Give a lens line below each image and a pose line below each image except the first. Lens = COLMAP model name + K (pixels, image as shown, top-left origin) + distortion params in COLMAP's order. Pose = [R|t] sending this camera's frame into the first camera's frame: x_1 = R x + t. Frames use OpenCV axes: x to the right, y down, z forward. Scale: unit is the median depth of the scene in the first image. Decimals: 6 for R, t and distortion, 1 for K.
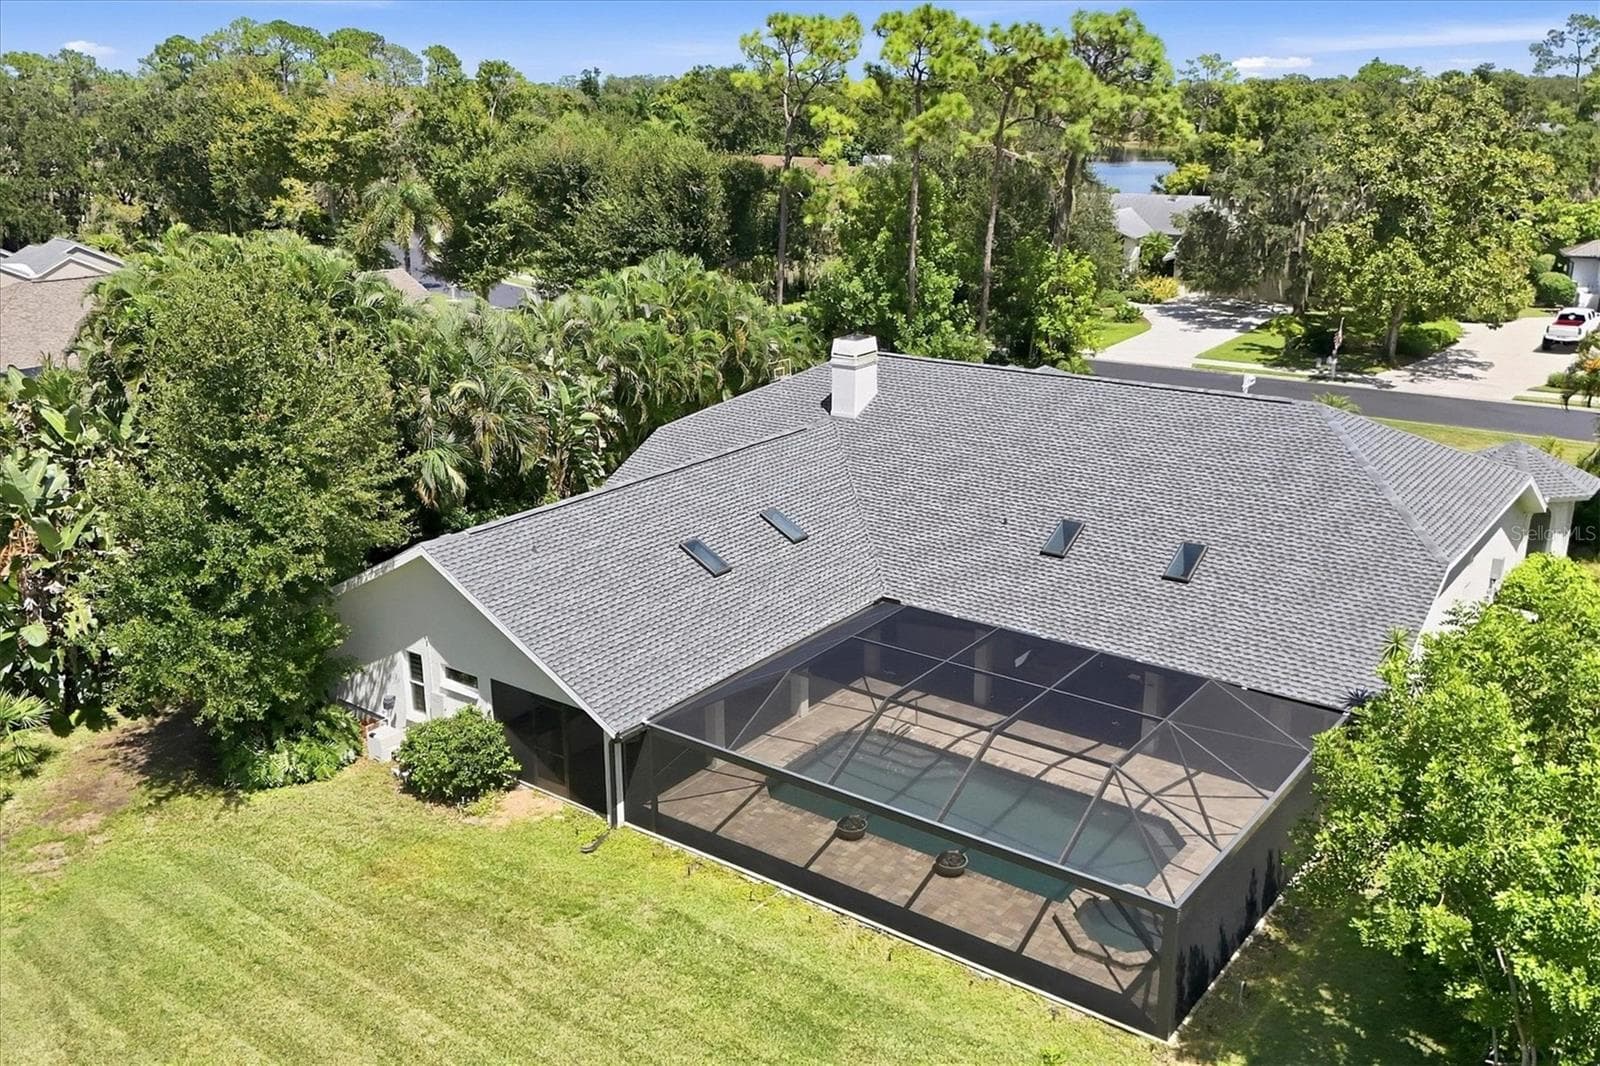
lens RADIAL K [[1360.6, 0, 833.0], [0, 1360.6, 532.3], [0, 0, 1]] dist [0.101448, -0.153962]
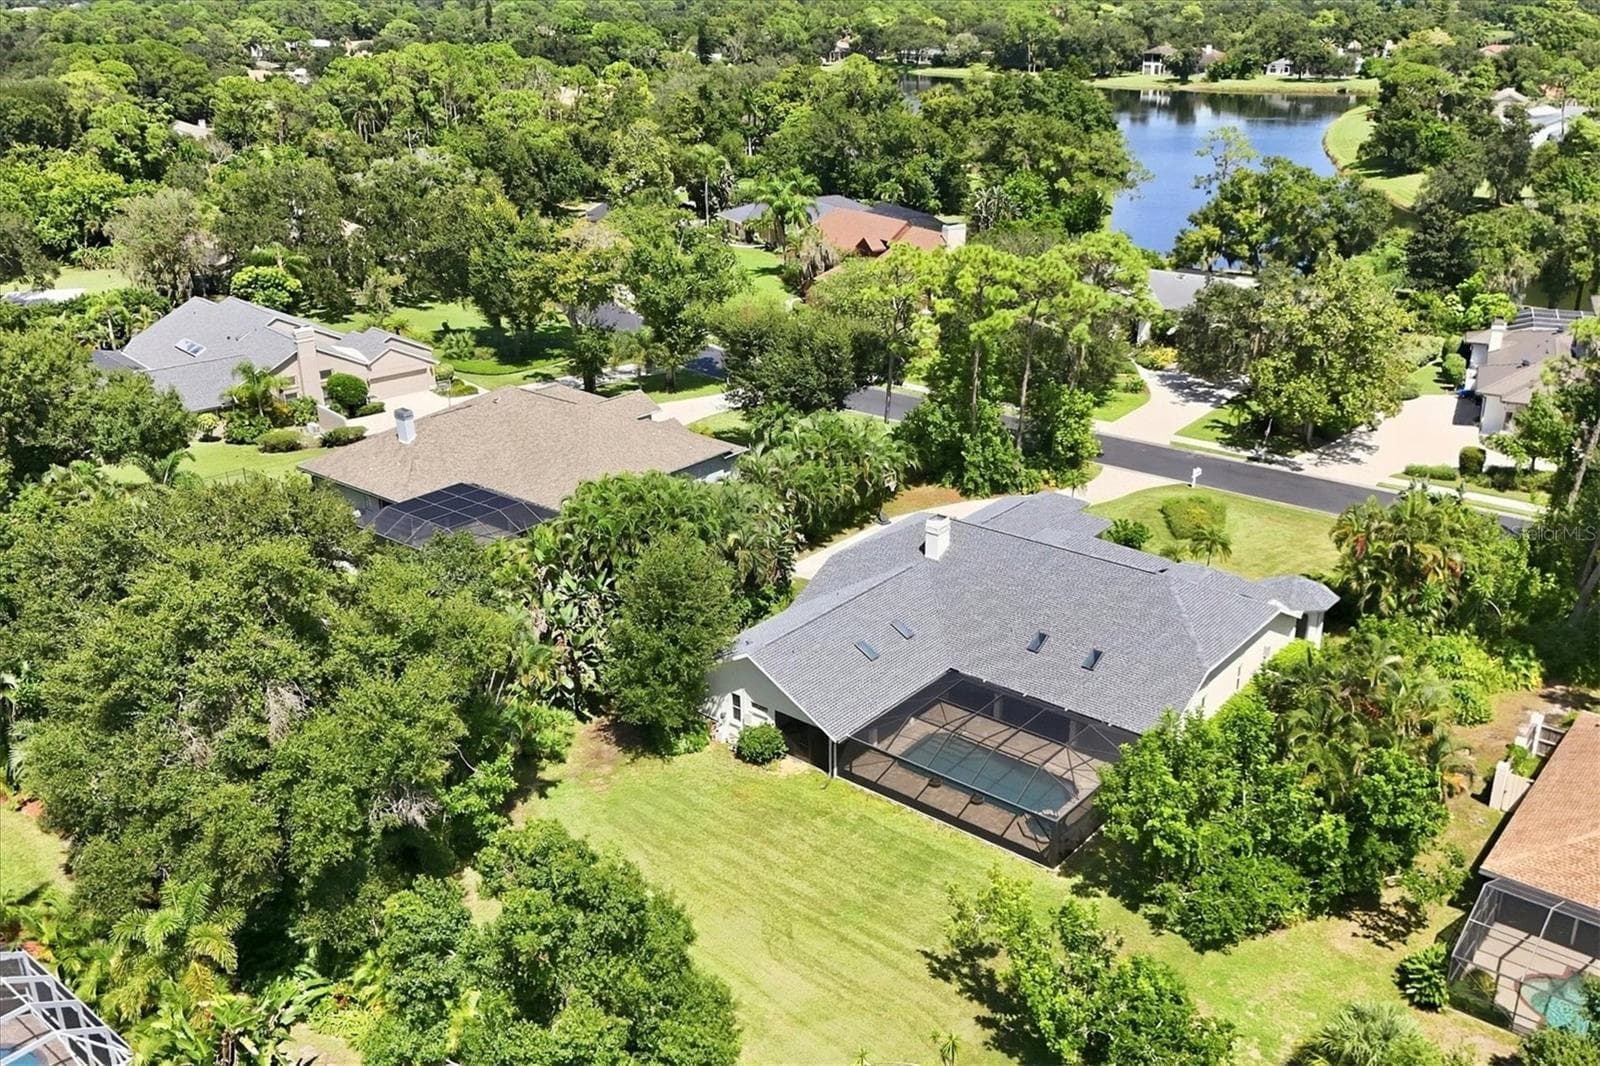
lens RADIAL K [[1360.6, 0, 833.0], [0, 1360.6, 532.3], [0, 0, 1]] dist [0.101448, -0.153962]
pose [[0.998620, 0.016206, -0.049955, -0.043480], [-0.012218, 0.996789, 0.079134, -0.331092], [0.051077, -0.078415, 0.995612, -1.097050]]
